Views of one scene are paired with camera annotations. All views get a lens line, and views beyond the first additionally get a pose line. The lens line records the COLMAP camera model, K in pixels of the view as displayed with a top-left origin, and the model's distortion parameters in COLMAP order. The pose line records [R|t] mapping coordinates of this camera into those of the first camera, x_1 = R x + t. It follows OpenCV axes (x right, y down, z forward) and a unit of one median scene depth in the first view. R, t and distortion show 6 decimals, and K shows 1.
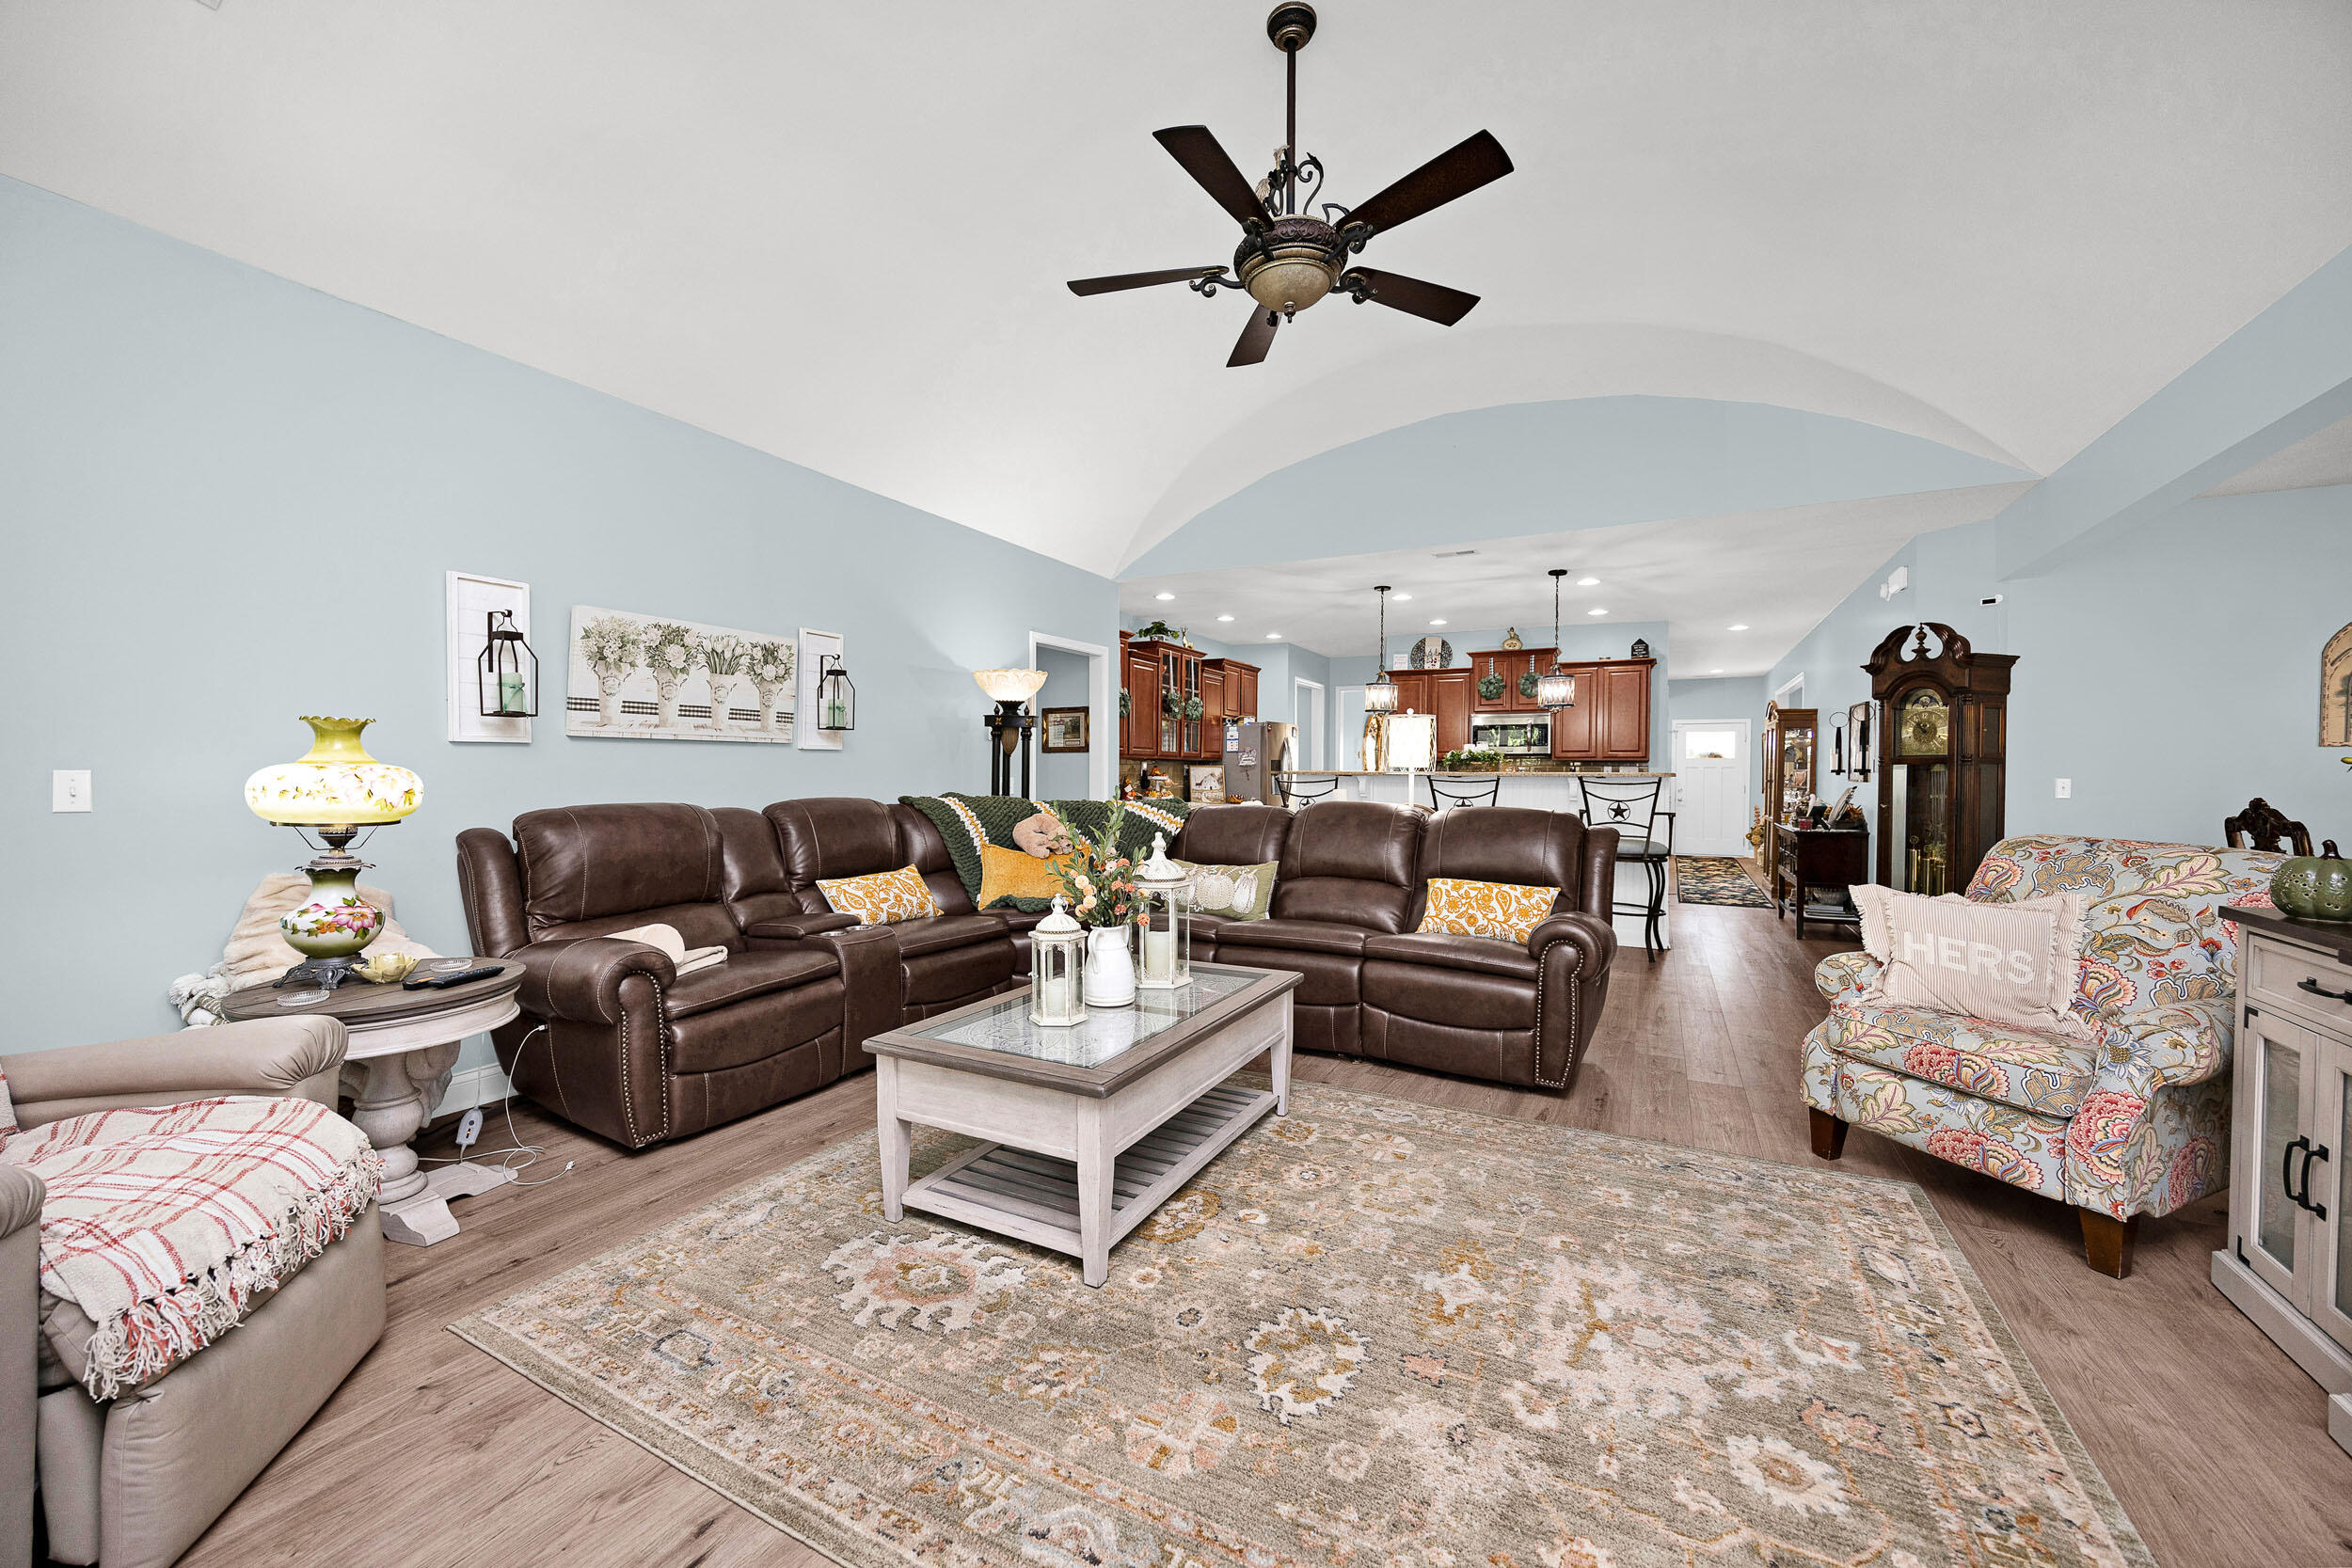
lens RADIAL K [[910.4, 0, 1170.7], [0, 910.4, 783.0], [0, 0, 1]] dist [0.000303, 0.000126]
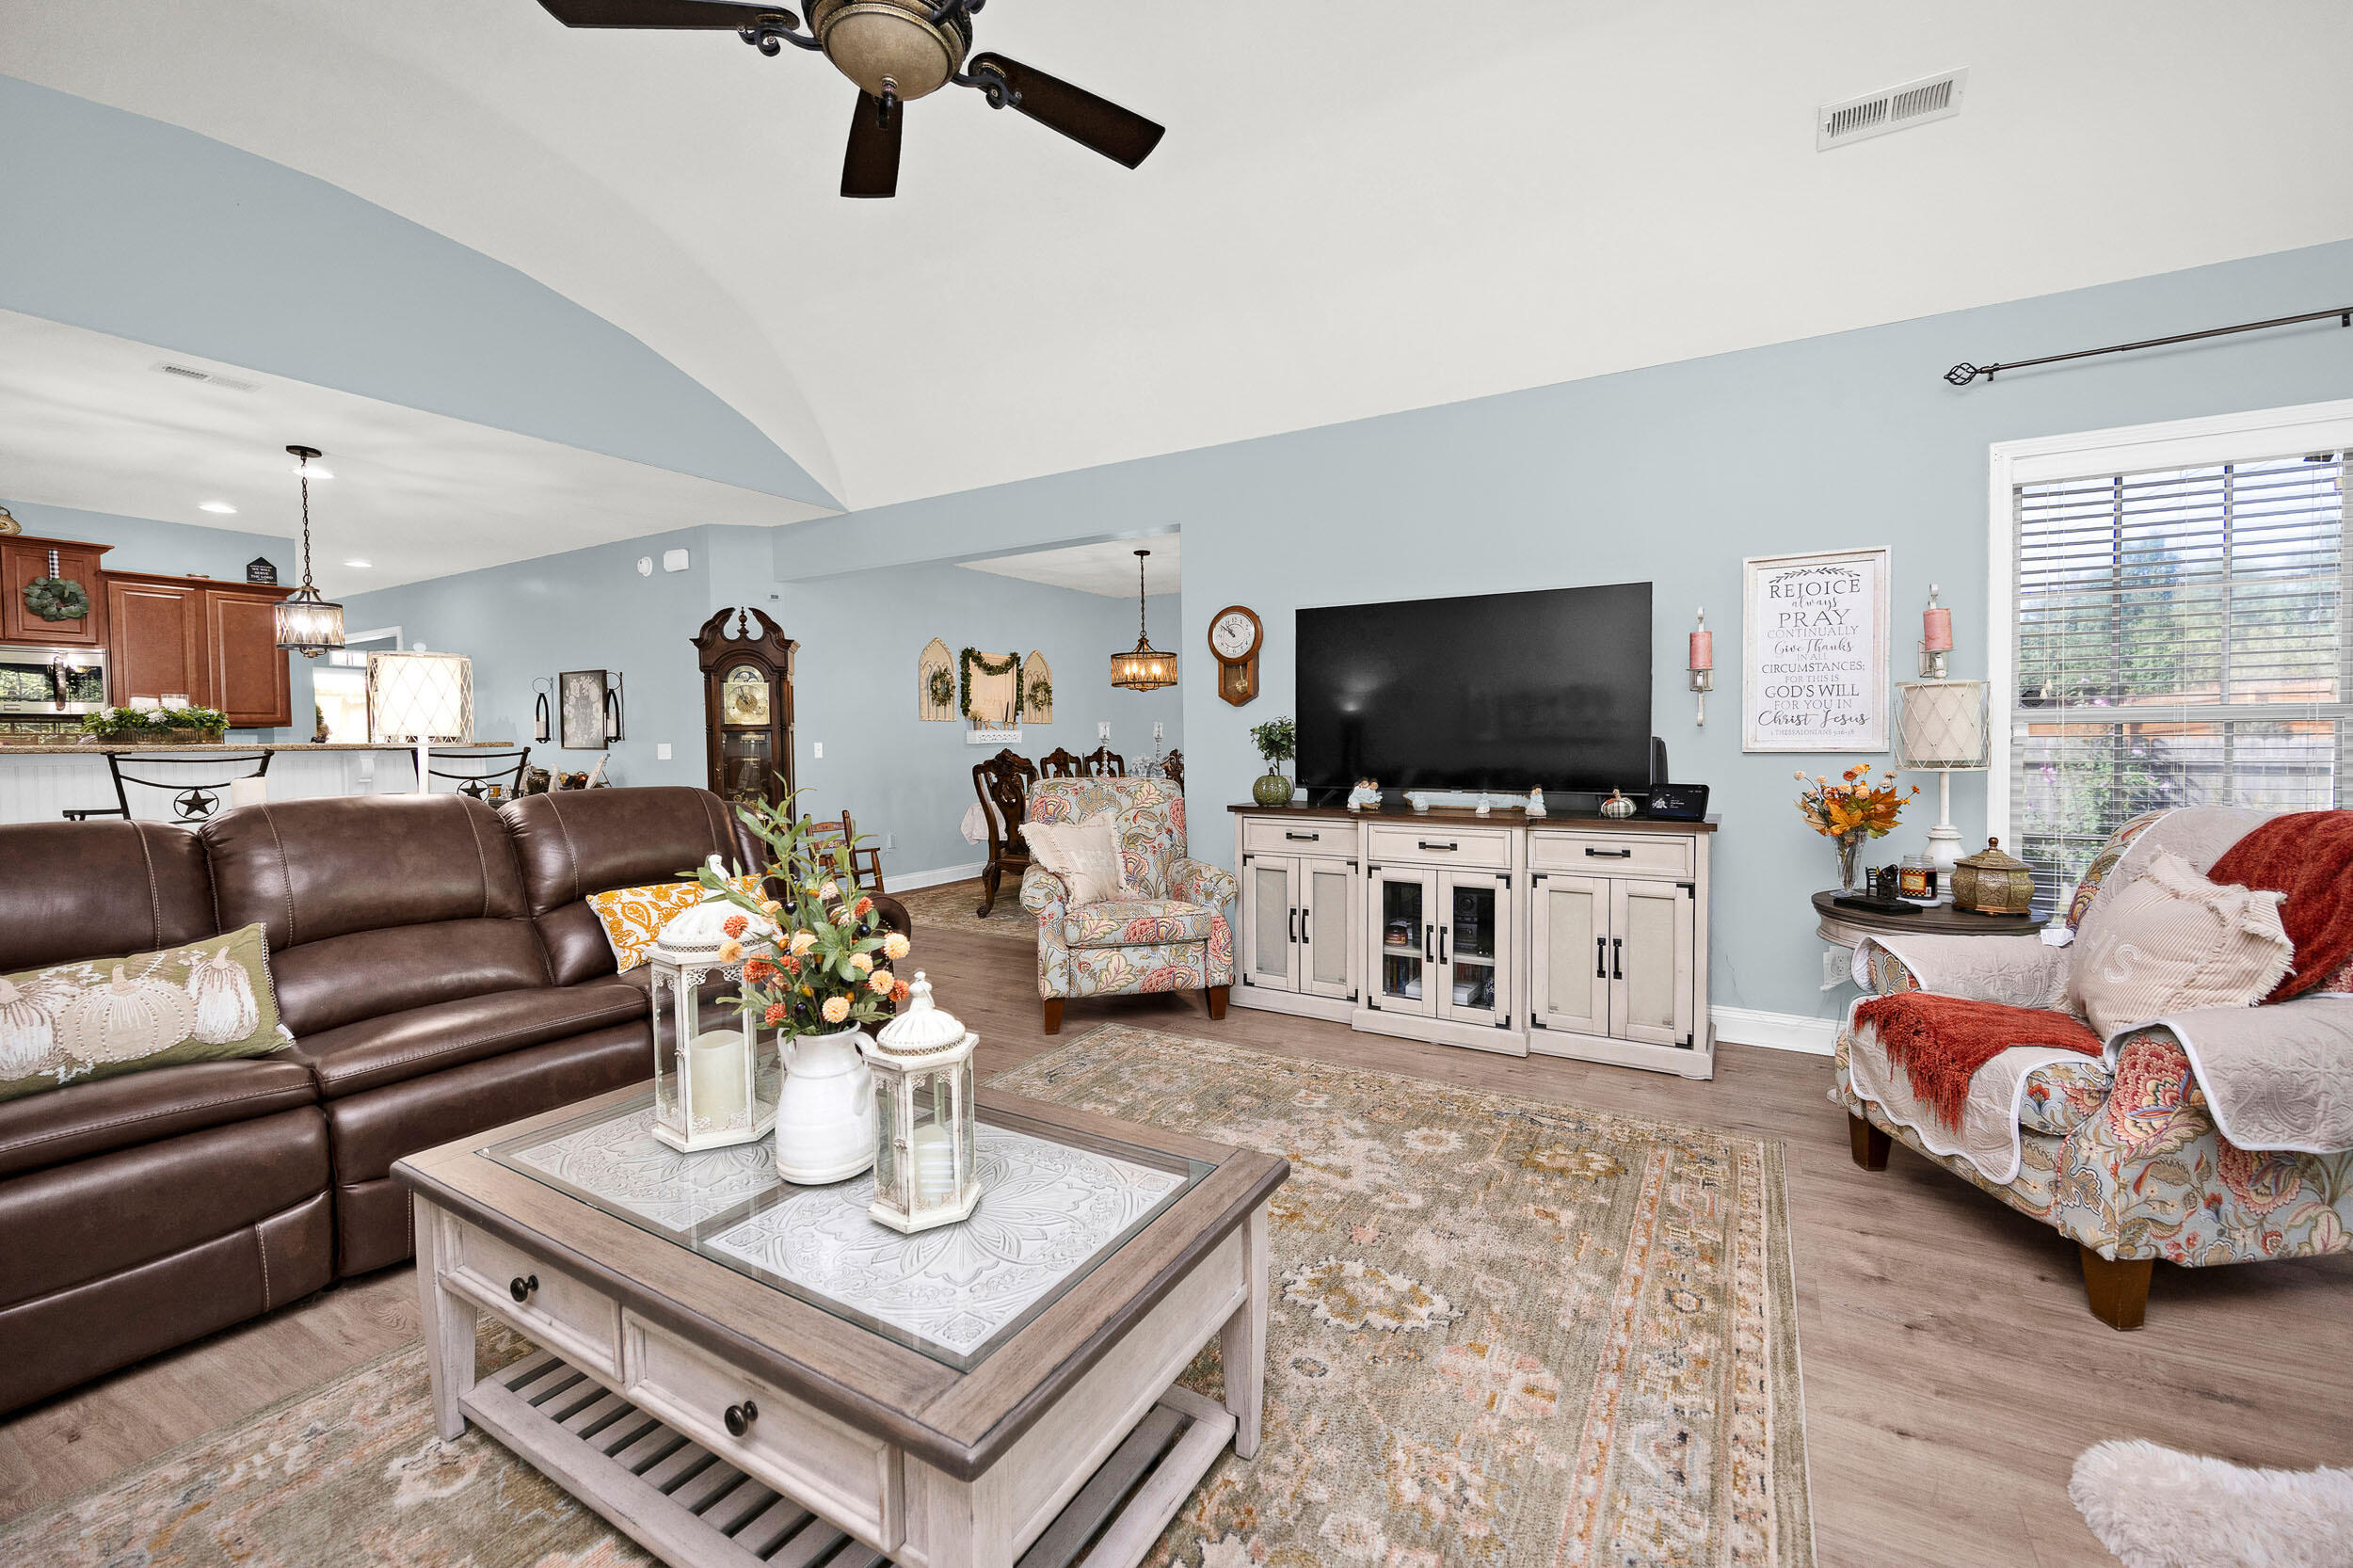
lens RADIAL K [[949.2, 0, 1171.8], [0, 949.2, 772.6], [0, 0, 1]] dist [-0.002161, -0.000068]
pose [[0.048008, -0.042291, 0.997951, -0.710755], [0.022765, 0.998890, 0.041236, -0.014121], [-0.998588, 0.020738, 0.048917, 0.887682]]
